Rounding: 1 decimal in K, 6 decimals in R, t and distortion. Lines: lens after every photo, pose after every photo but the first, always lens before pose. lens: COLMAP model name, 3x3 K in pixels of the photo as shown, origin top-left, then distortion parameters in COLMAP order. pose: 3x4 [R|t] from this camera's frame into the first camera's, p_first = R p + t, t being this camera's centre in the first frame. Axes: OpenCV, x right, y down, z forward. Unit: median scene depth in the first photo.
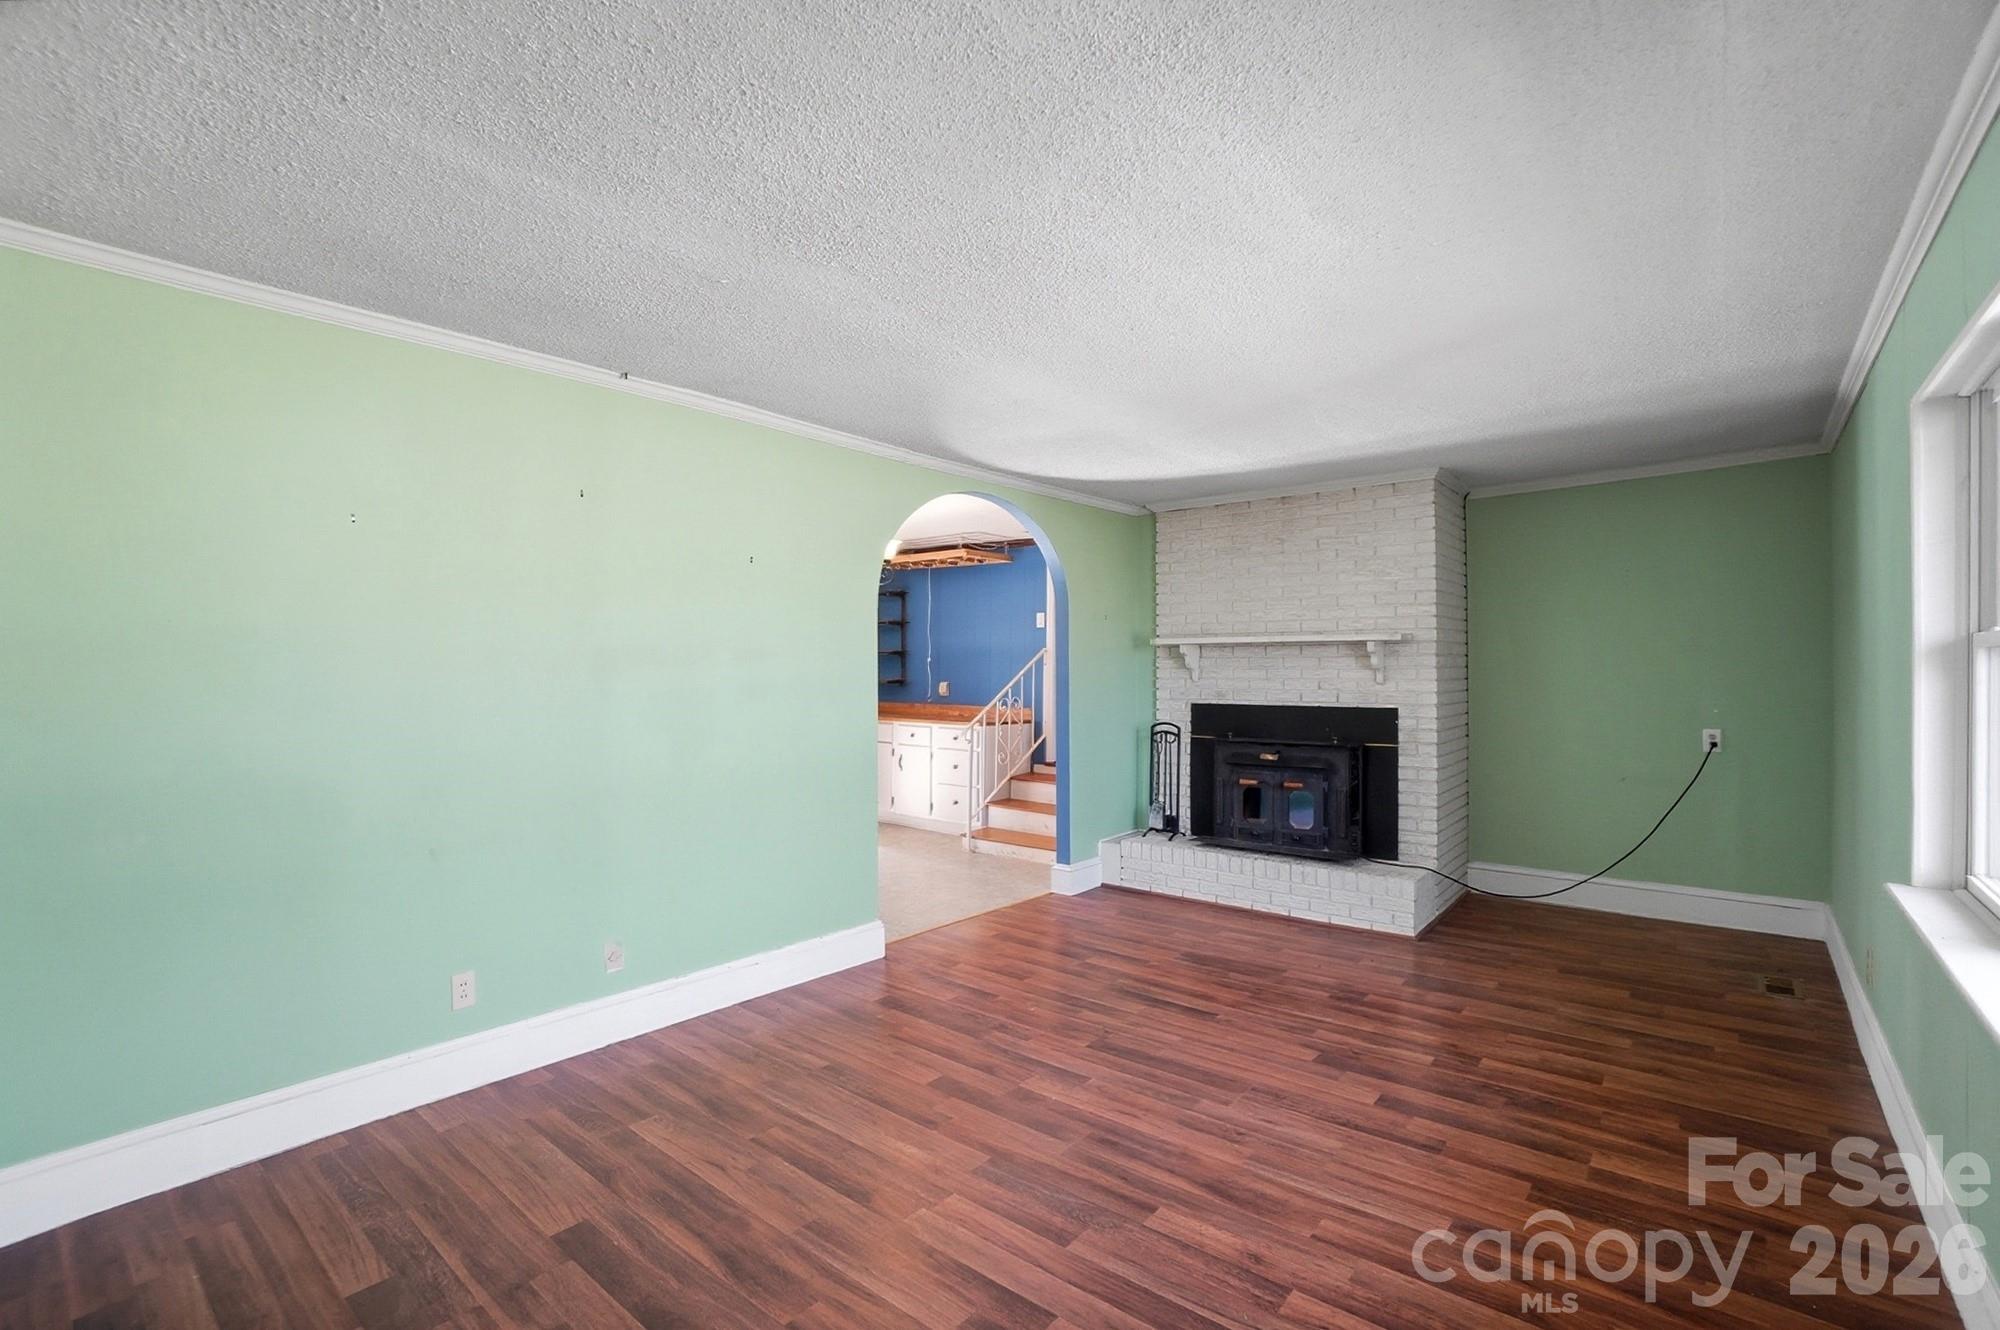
lens RADIAL K [[894.8, 0, 996.6], [0, 894.8, 648.7], [0, 0, 1]] dist [-0.060206, 0.019443]
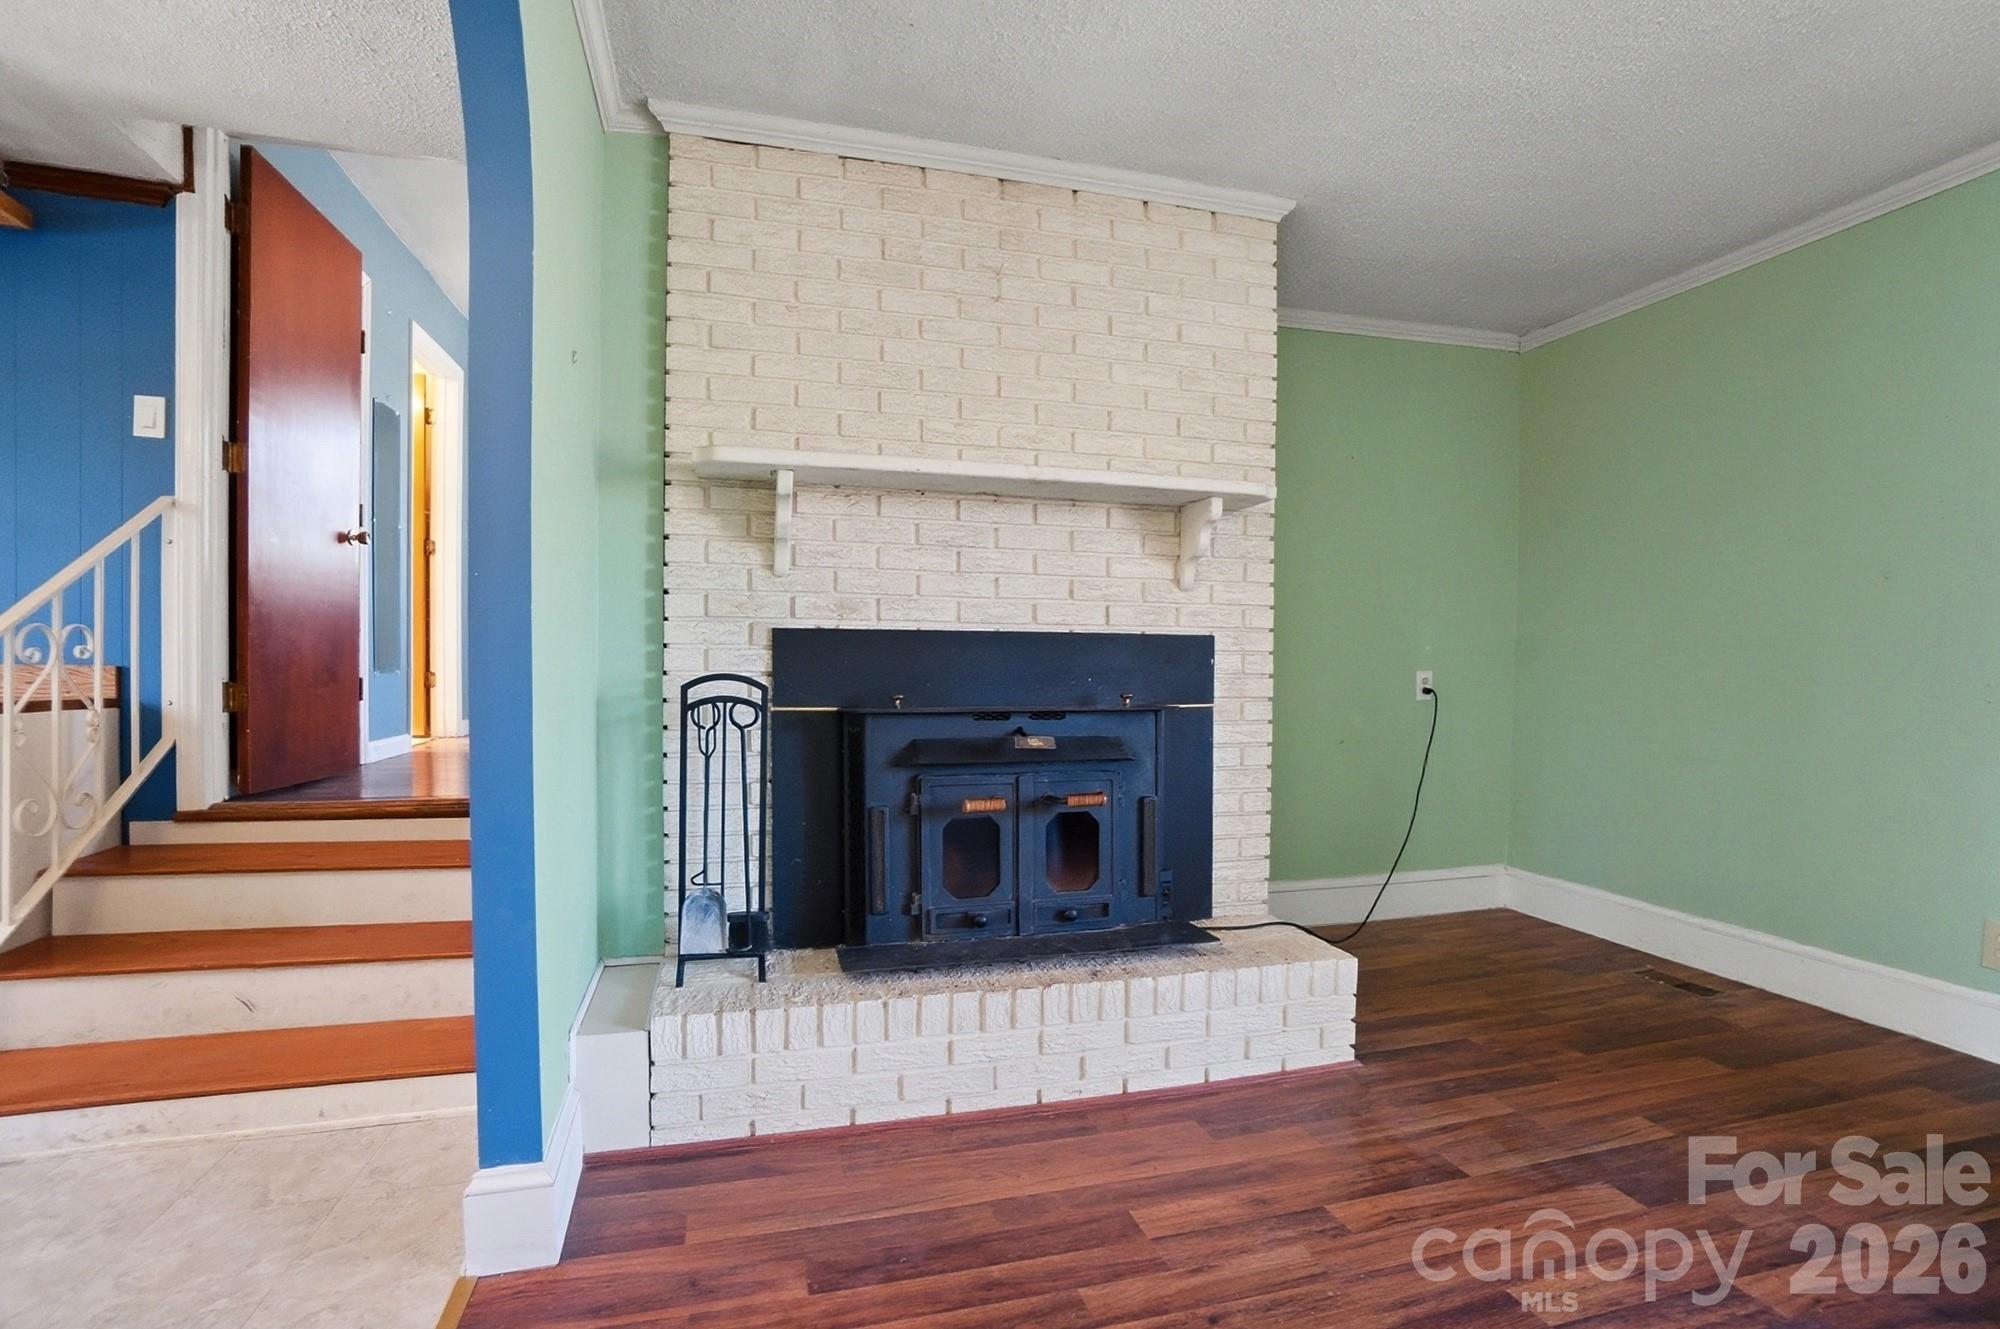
lens RADIAL K [[893.5, 0, 990.1], [0, 893.5, 700.6], [0, 0, 1]] dist [-0.038644, 0.005286]
pose [[0.570346, -0.025676, 0.821003, -0.067844], [-0.025748, 0.998461, 0.049113, 0.083760], [-0.821001, -0.049150, 0.568807, 0.801891]]
